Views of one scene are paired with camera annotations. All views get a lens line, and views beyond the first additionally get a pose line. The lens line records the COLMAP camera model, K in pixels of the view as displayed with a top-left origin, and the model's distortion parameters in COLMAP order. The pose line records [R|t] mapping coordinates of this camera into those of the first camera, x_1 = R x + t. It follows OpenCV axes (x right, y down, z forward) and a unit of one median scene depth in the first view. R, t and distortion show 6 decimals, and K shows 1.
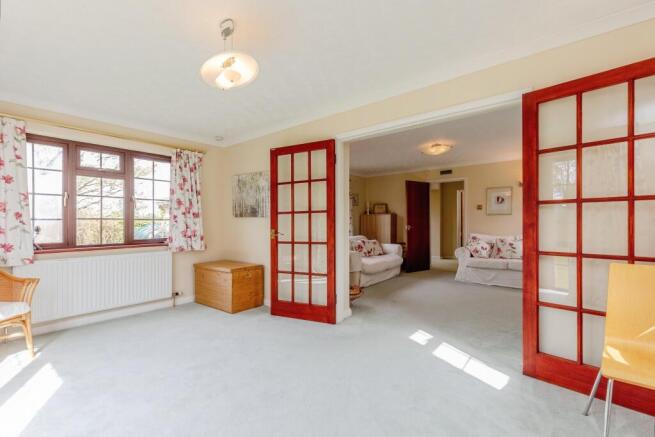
lens RADIAL K [[295.1, 0, 326.5], [0, 295.1, 222.9], [0, 0, 1]] dist [0.004484, 0.000196]
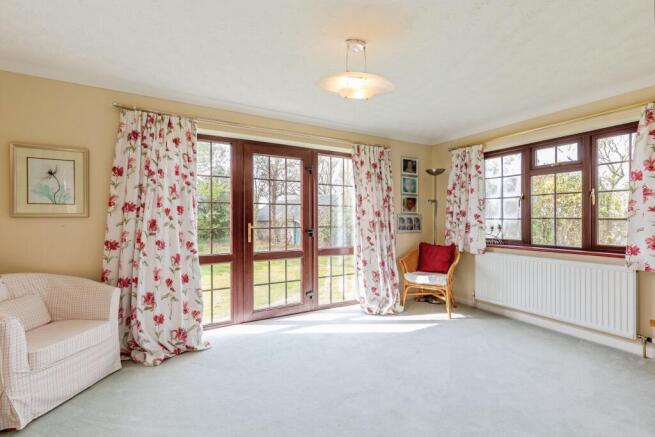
lens RADIAL K [[295.1, 0, 328.4], [0, 295.1, 216.3], [0, 0, 1]] dist [0.004484, 0.000196]
pose [[-0.362056, -0.006012, -0.932137, 0.367248], [-0.001742, 0.999982, -0.005773, -0.013548], [0.932155, -0.000466, -0.362059, 0.702177]]
